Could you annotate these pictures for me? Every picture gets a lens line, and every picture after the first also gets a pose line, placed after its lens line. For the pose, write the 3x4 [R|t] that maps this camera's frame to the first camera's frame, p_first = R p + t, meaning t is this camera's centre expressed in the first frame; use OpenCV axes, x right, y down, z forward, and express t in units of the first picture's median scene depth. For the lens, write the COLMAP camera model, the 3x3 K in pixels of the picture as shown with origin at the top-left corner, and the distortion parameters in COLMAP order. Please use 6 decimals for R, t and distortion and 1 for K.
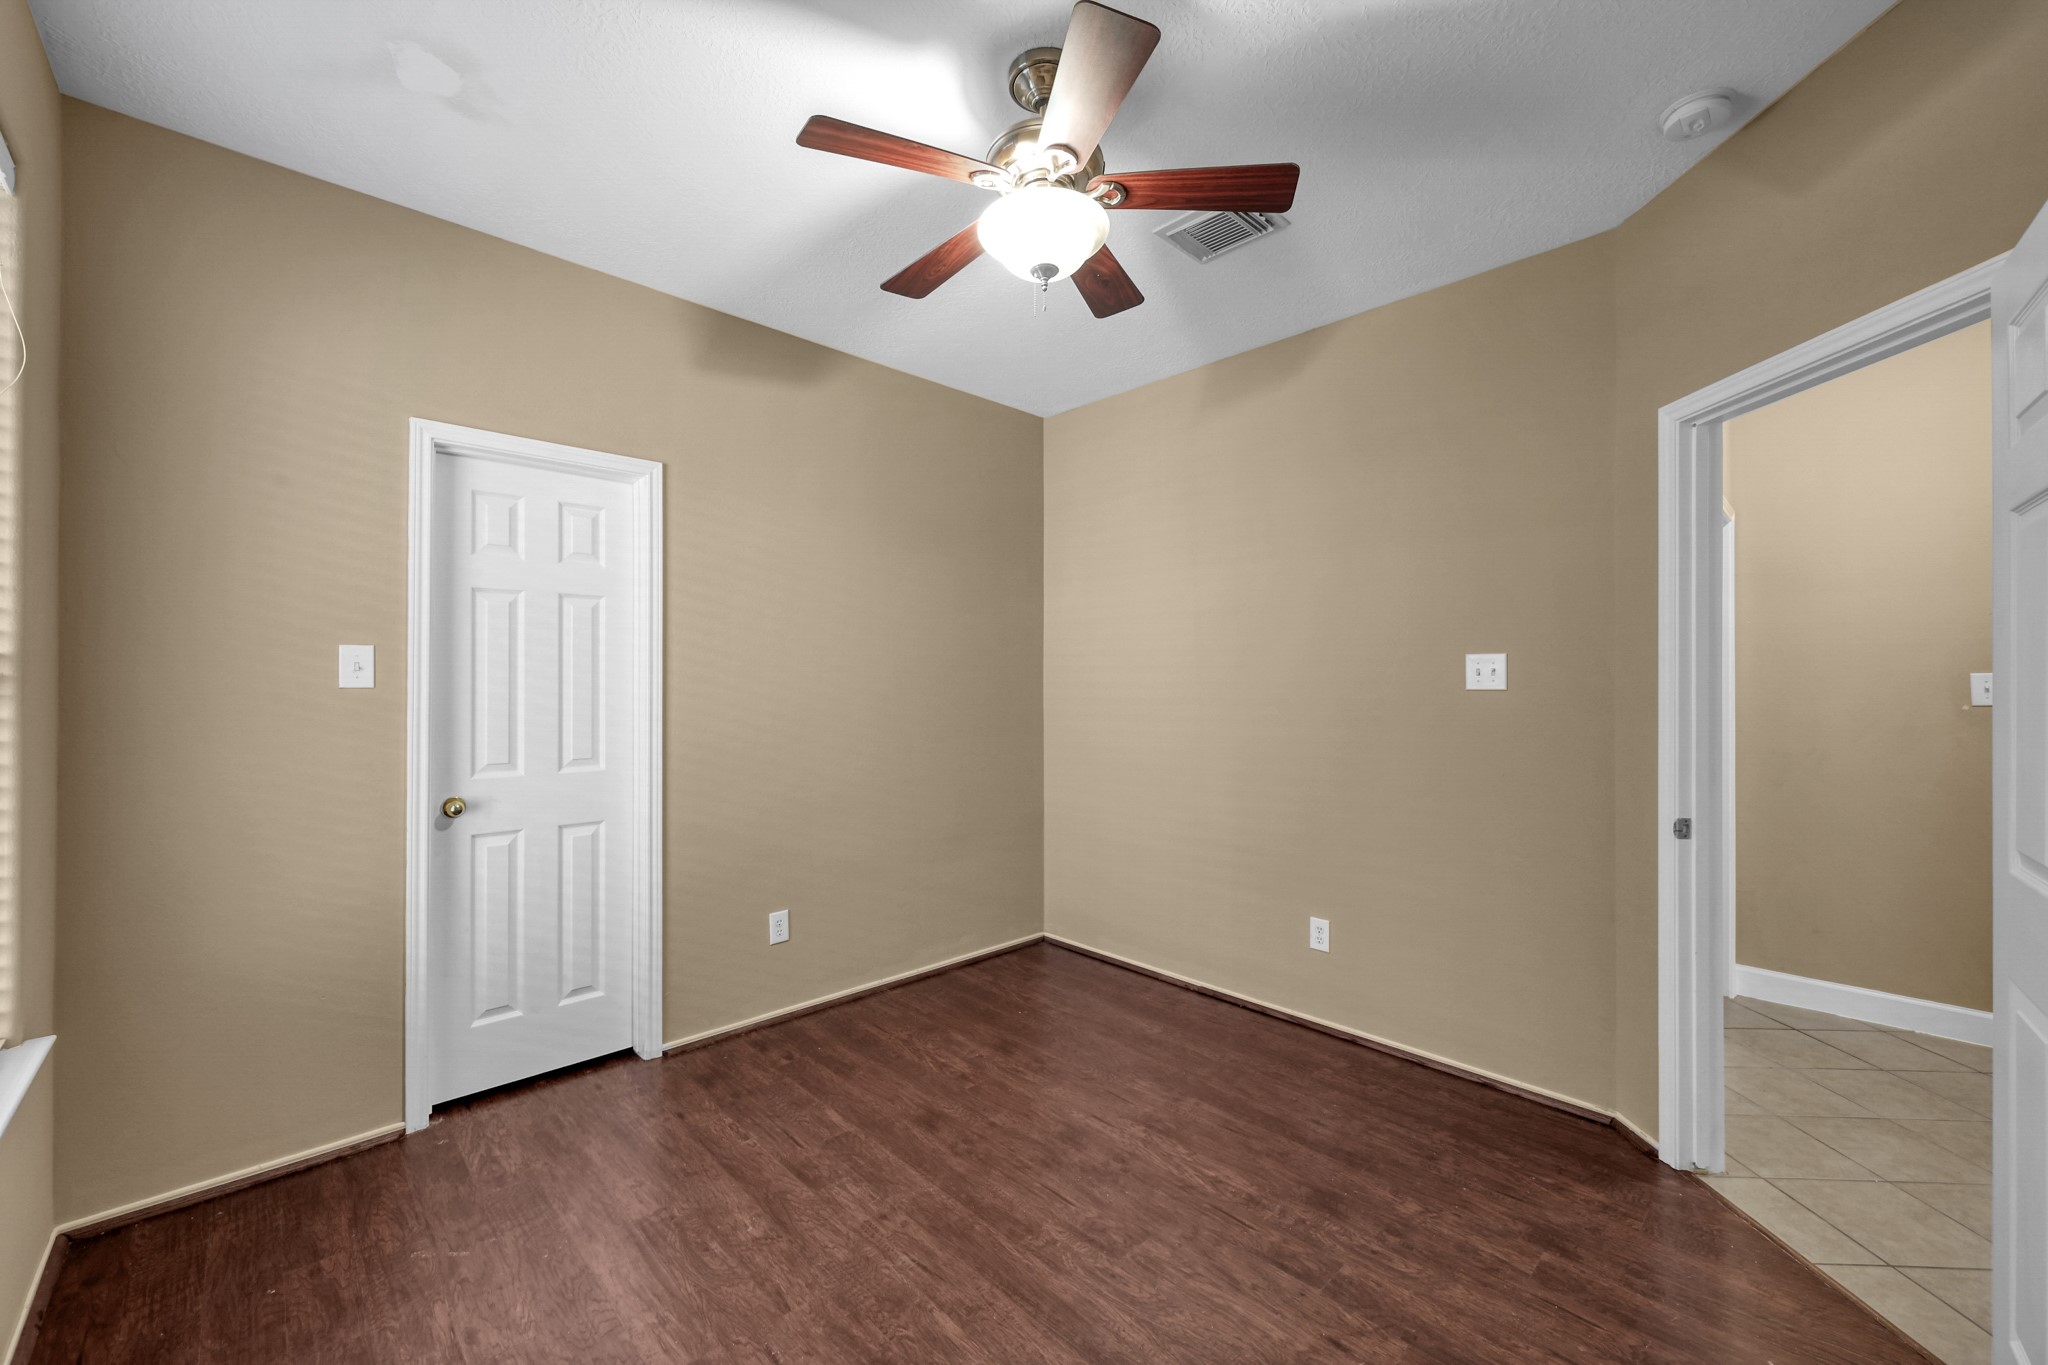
lens RADIAL K [[818.8, 0, 1029.5], [0, 818.8, 688.7], [0, 0, 1]] dist [0.006290, 0.000396]
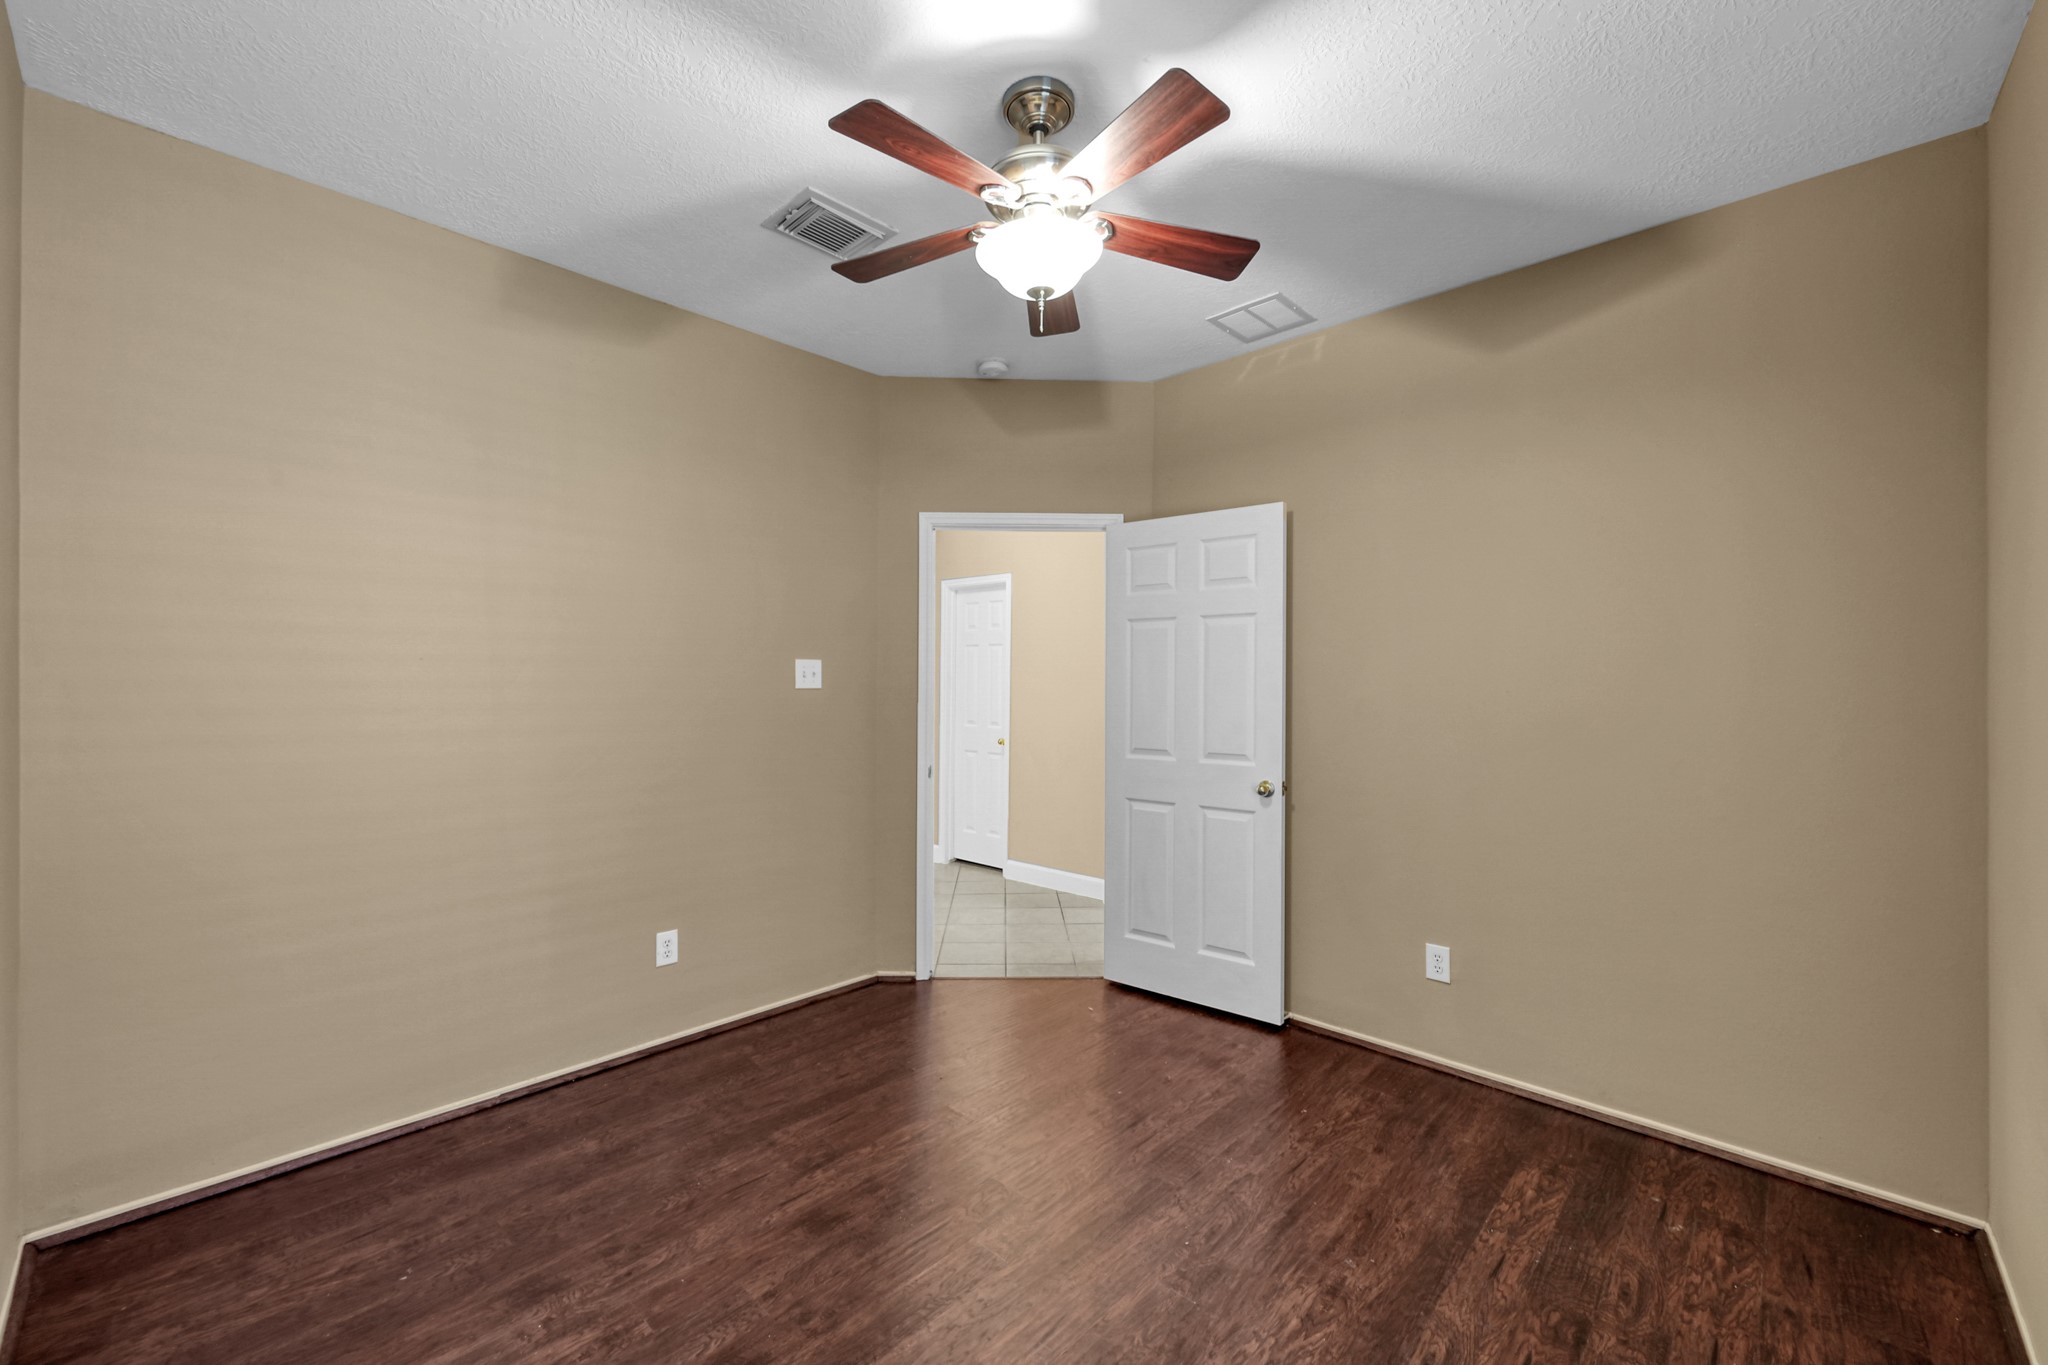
lens RADIAL K [[818.8, 0, 1021.1], [0, 818.8, 685.7], [0, 0, 1]] dist [0.006290, 0.000396]
pose [[-0.049836, -0.001966, 0.998755, -0.655071], [-0.000506, 0.999998, 0.001944, -0.004845], [-0.998757, -0.000408, -0.049837, 0.686792]]
